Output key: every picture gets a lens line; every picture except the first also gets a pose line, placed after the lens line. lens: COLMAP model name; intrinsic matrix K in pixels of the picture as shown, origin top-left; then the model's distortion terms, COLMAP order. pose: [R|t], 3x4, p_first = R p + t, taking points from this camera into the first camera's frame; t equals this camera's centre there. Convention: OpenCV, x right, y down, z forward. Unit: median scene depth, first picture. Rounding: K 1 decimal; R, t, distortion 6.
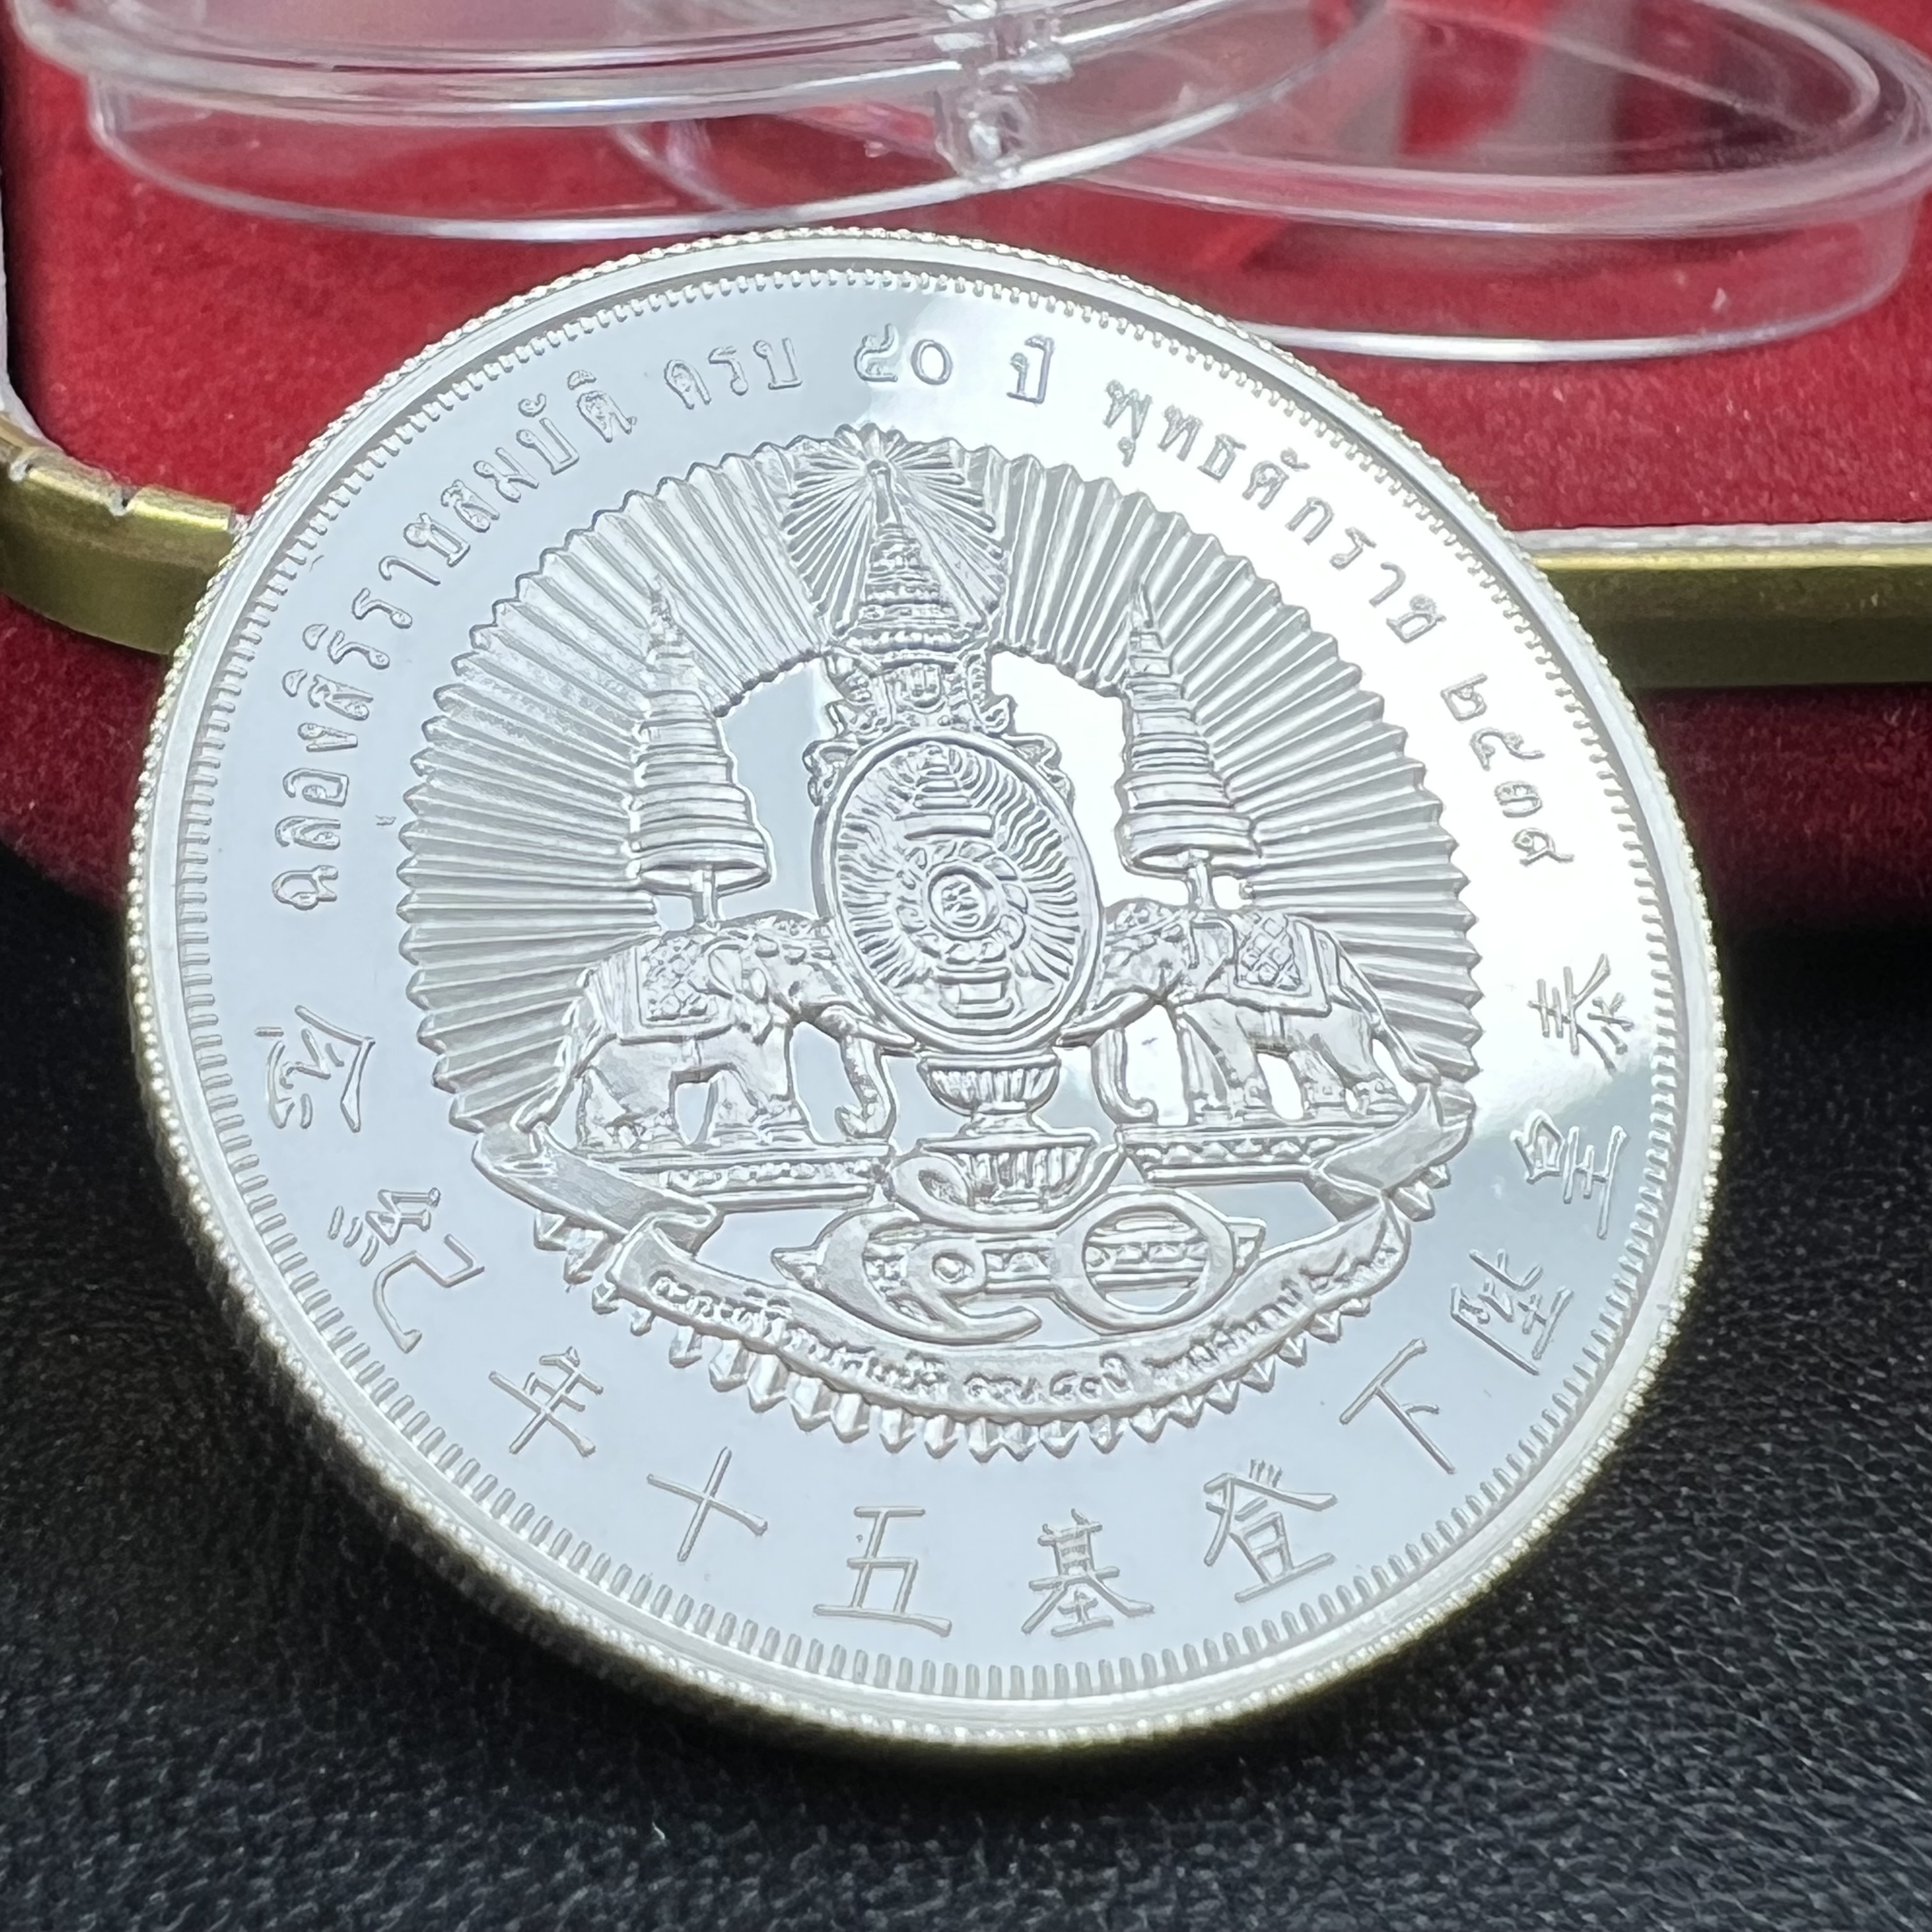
lens RADIAL K [[3283.1, 0, 878.7], [0, 3283.1, 1007.1], [0, 0, 1]] dist [-0.041879, 0.000000]
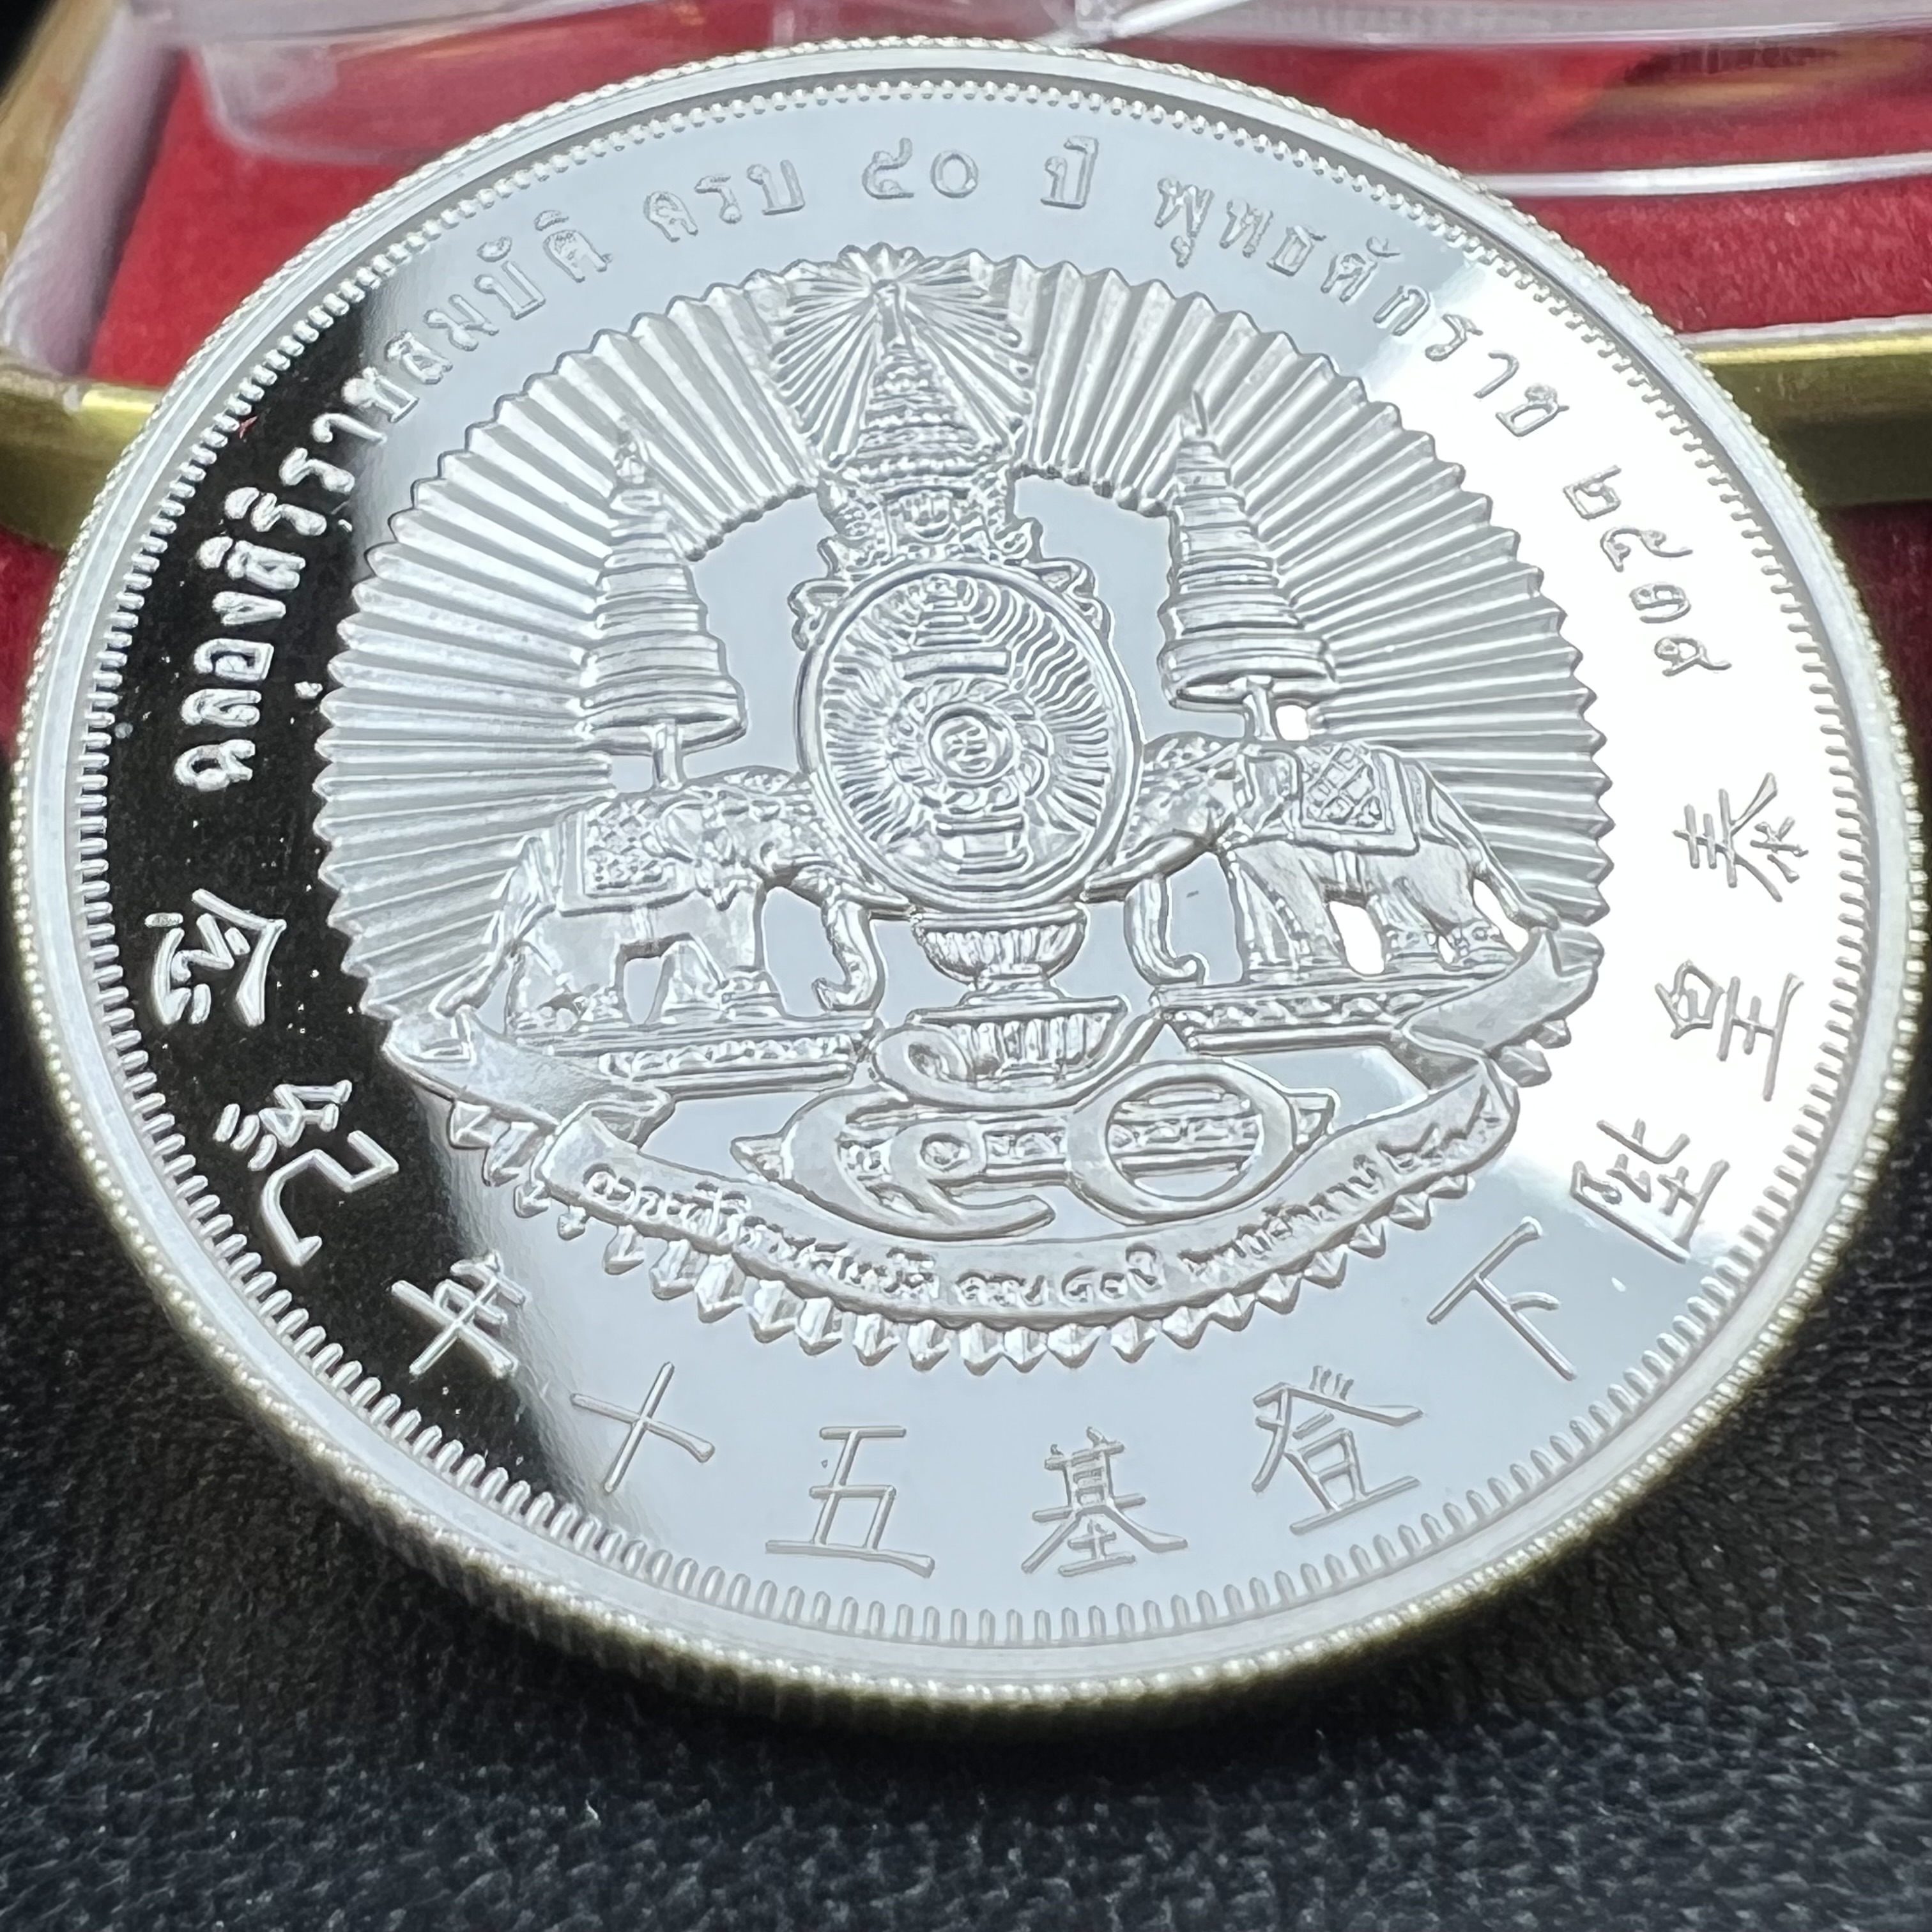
lens RADIAL K [[3283.1, 0, 847.2], [0, 3283.1, 1012.0], [0, 0, 1]] dist [-0.041879, 0.000000]
pose [[0.979527, -0.058669, -0.192577, 0.158538], [0.045241, 0.996276, -0.073402, 0.101225], [0.196166, 0.063186, 0.978533, 0.155181]]
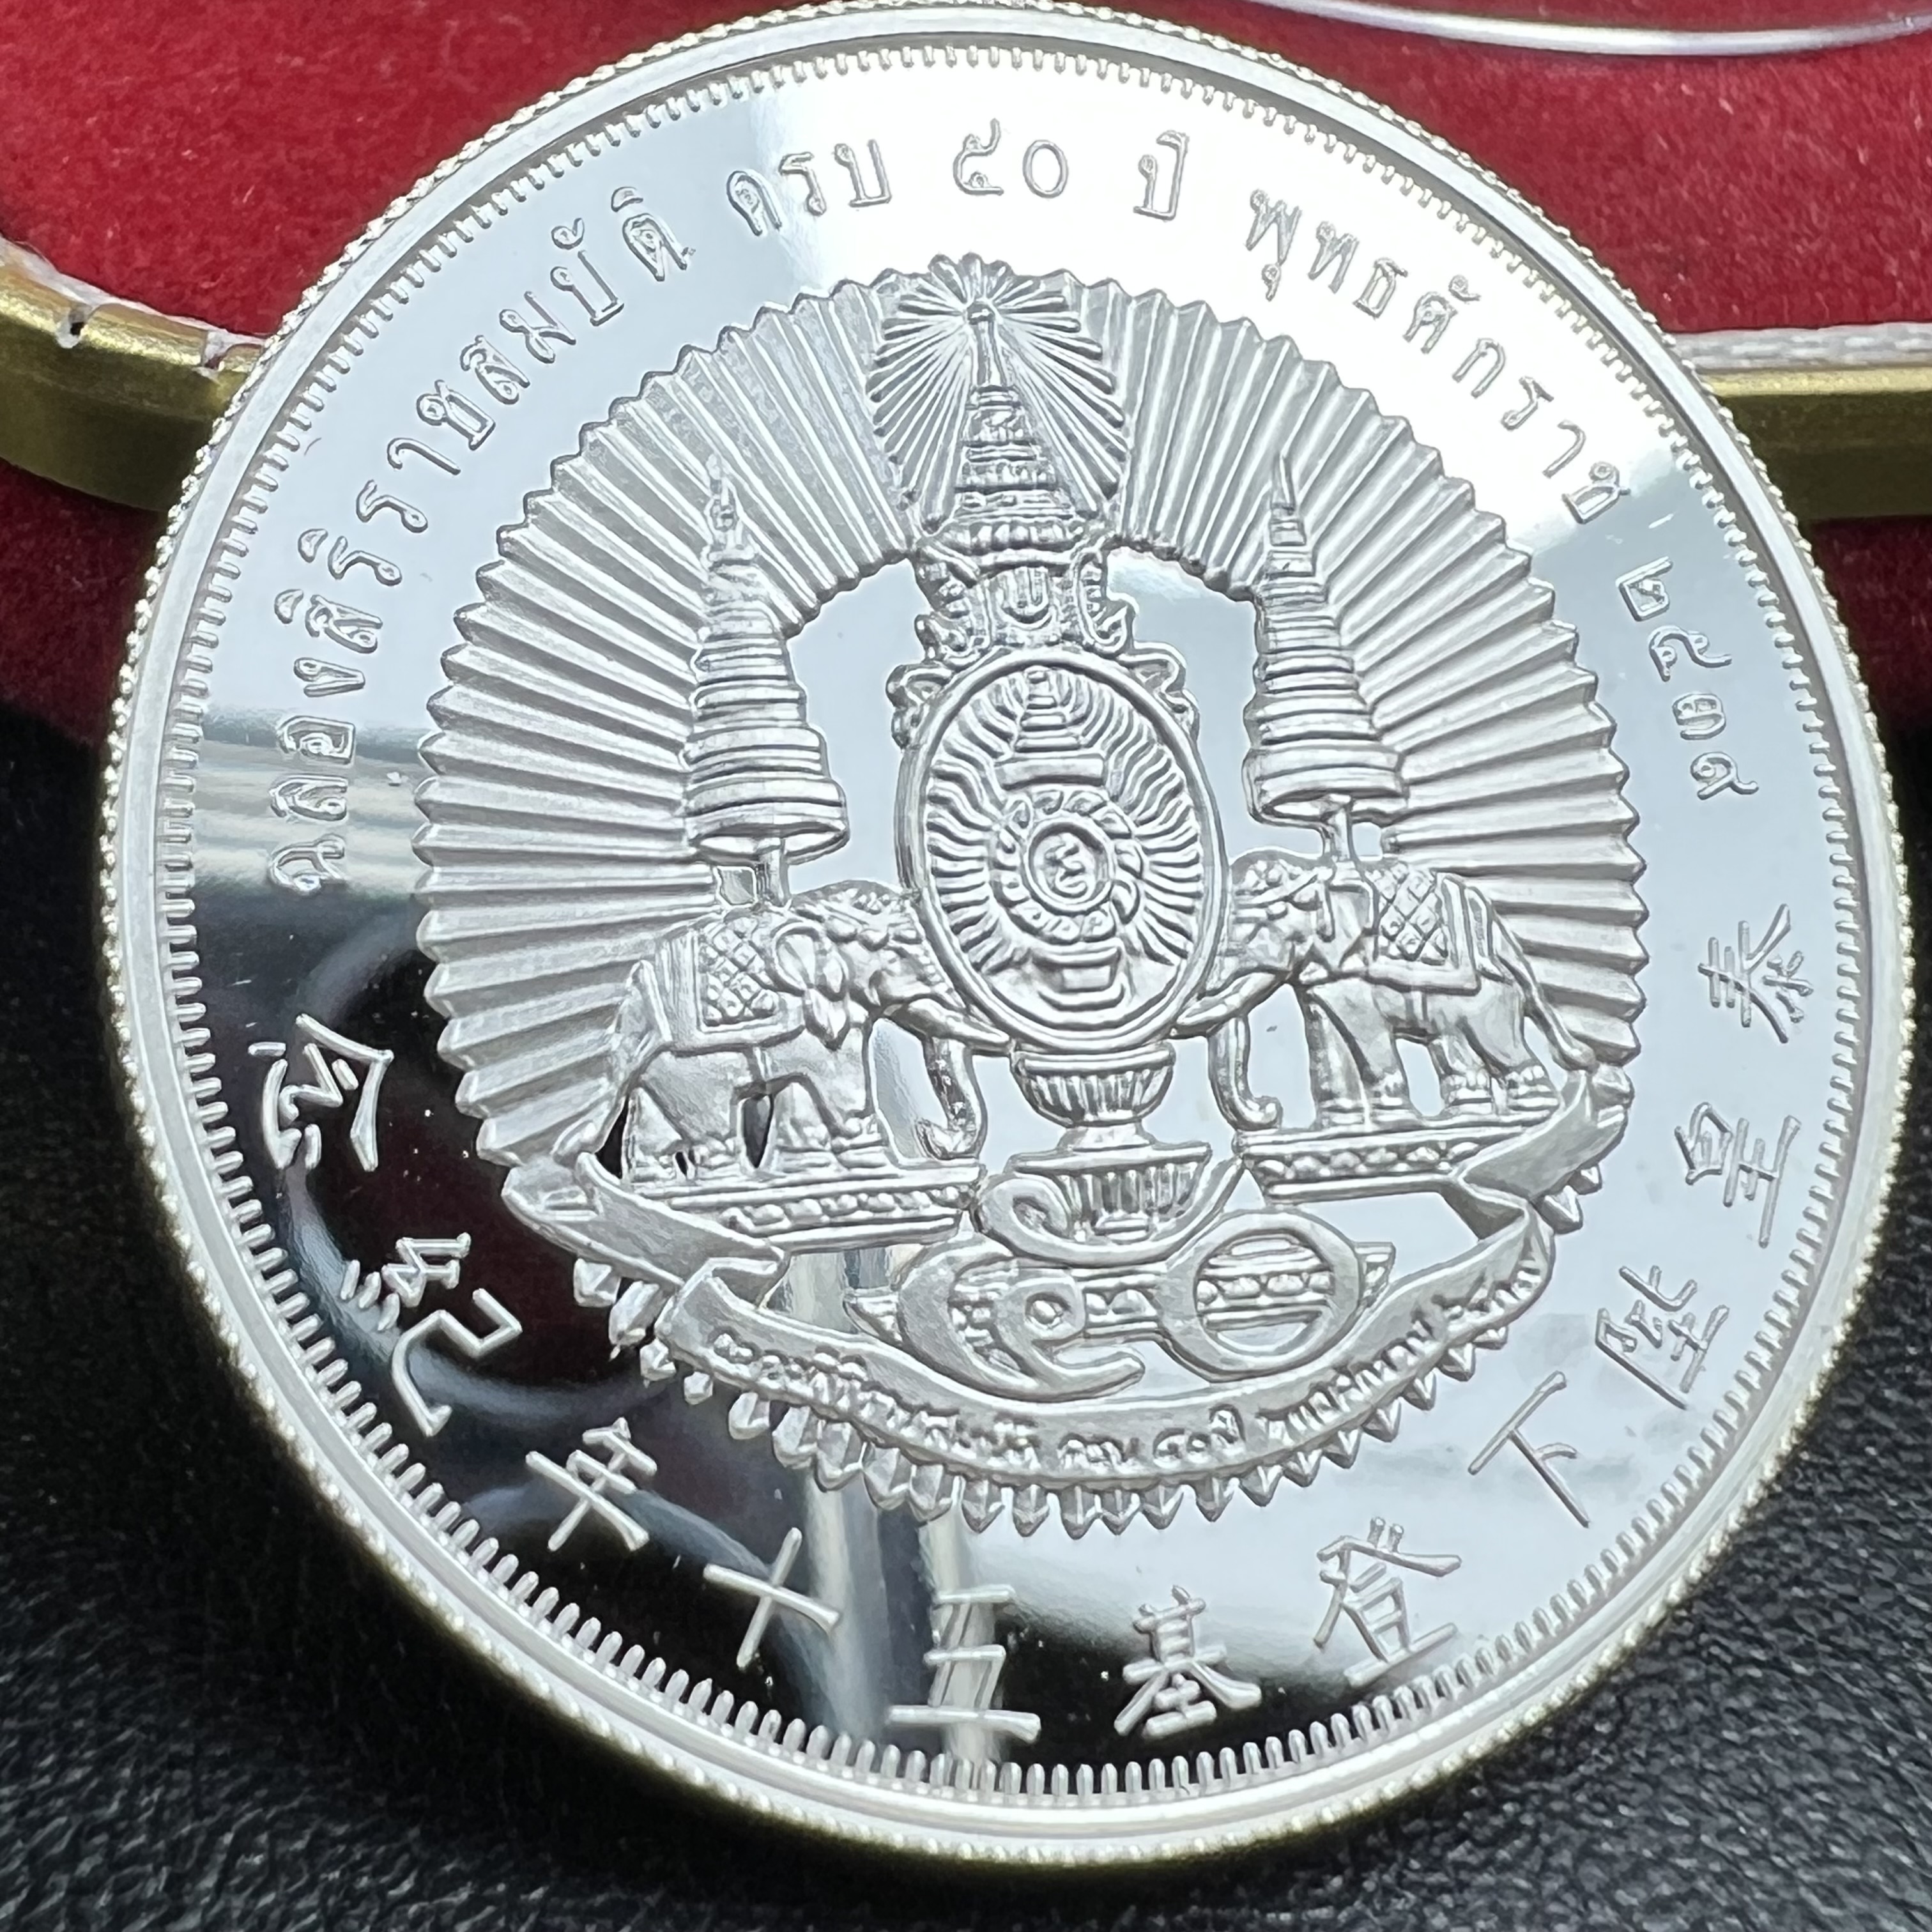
lens RADIAL K [[3283.1, 0, 876.2], [0, 3283.1, 1028.8], [0, 0, 1]] dist [-0.041879, 0.000000]
pose [[0.999124, 0.025171, 0.033444, -0.053289], [-0.031962, 0.974690, 0.221263, -0.181788], [-0.027028, -0.222138, 0.974641, 0.156221]]
